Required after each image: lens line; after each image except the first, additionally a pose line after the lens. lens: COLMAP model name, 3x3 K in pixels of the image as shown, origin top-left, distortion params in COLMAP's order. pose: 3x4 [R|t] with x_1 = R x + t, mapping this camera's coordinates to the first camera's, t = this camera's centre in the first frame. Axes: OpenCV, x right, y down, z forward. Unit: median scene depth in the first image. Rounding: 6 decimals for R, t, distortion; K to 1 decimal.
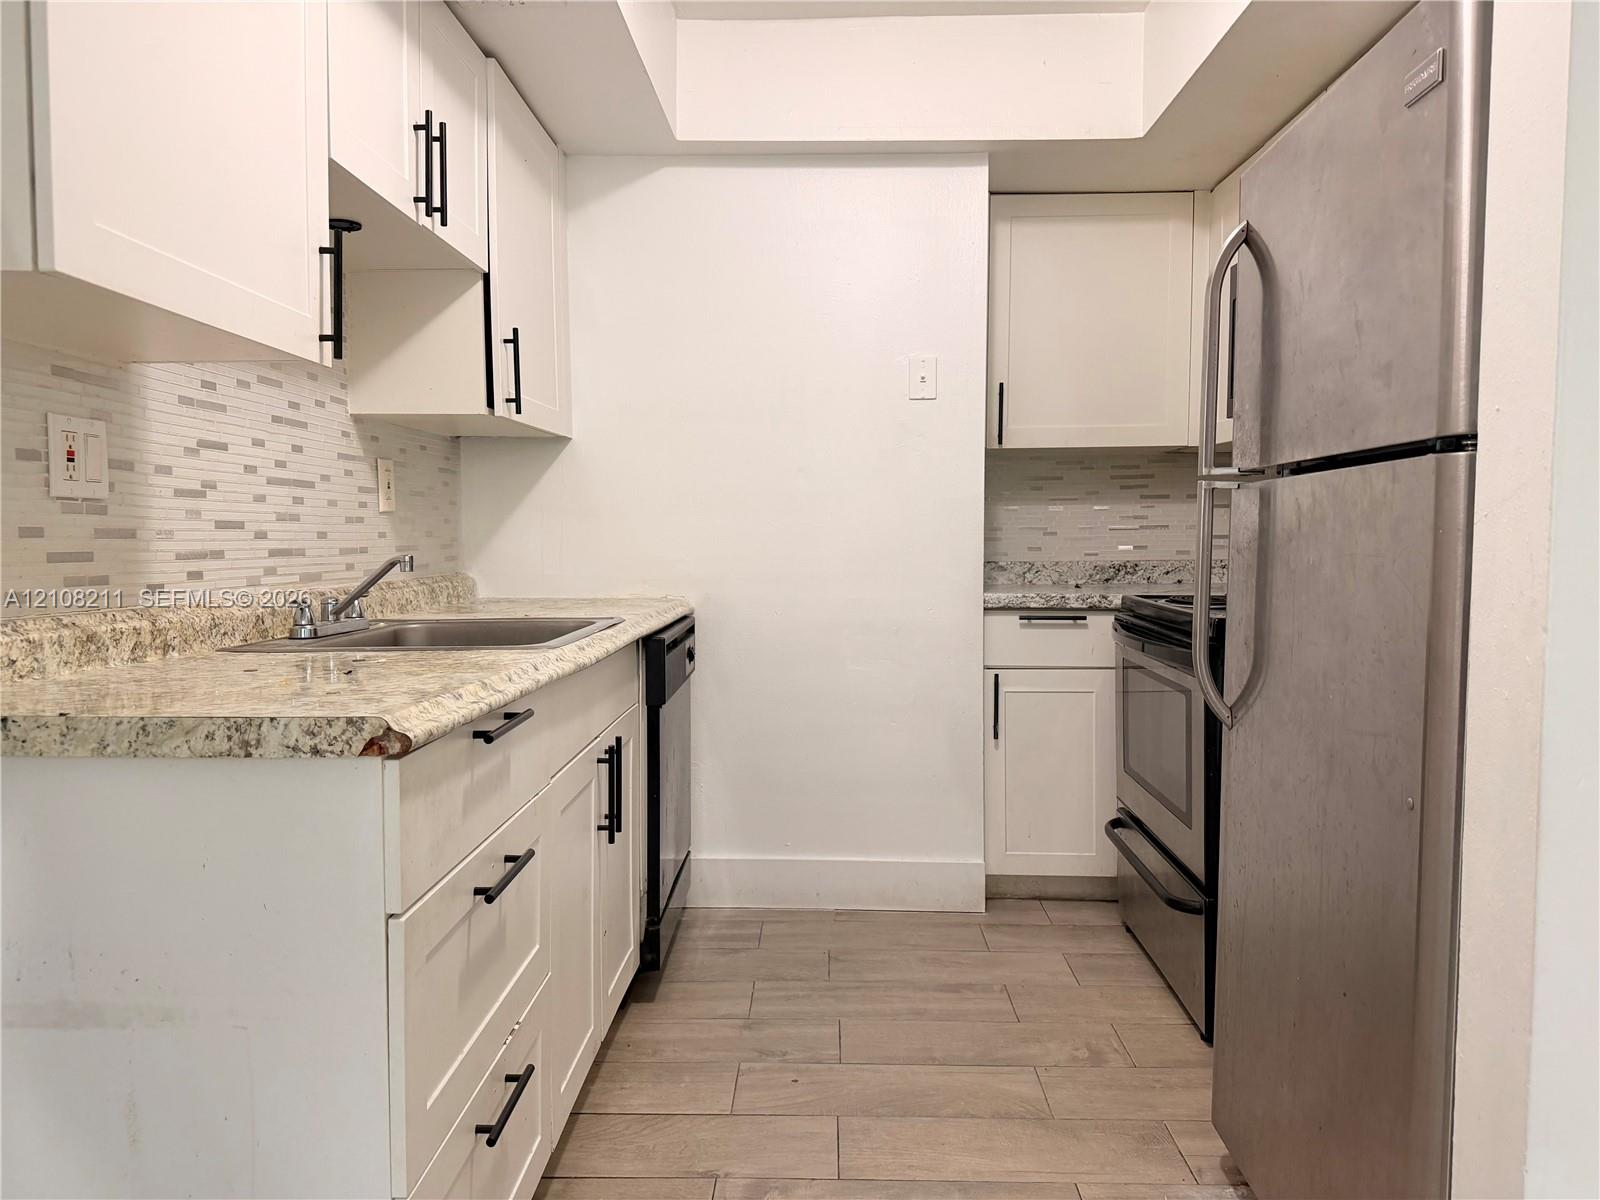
lens RADIAL K [[1103.0, 0, 810.6], [0, 1103.0, 596.6], [0, 0, 1]] dist [-0.072118, -0.009994]
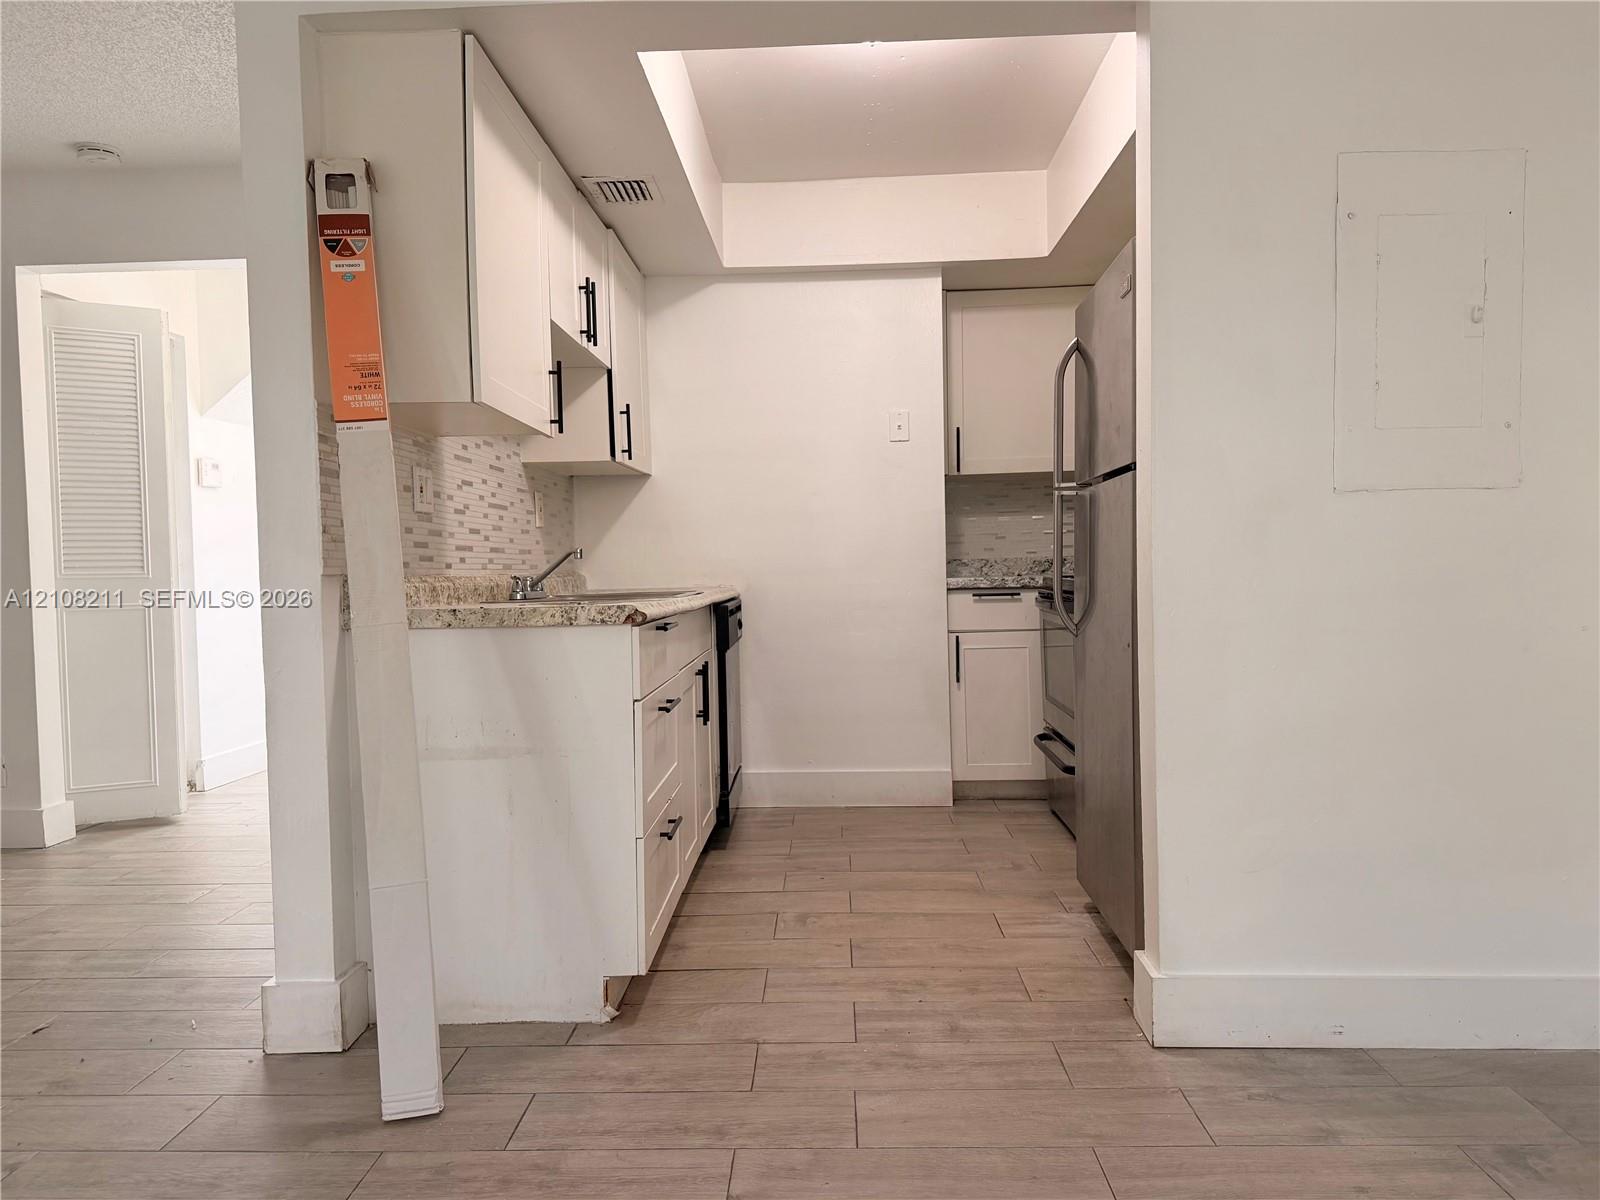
lens RADIAL K [[1103.0, 0, 789.6], [0, 1103.0, 610.2], [0, 0, 1]] dist [-0.072118, -0.009994]
pose [[0.999523, -0.021567, -0.022117, -0.015761], [0.021215, 0.999646, -0.016033, 0.071778], [0.022455, 0.015556, 0.999627, -0.522324]]
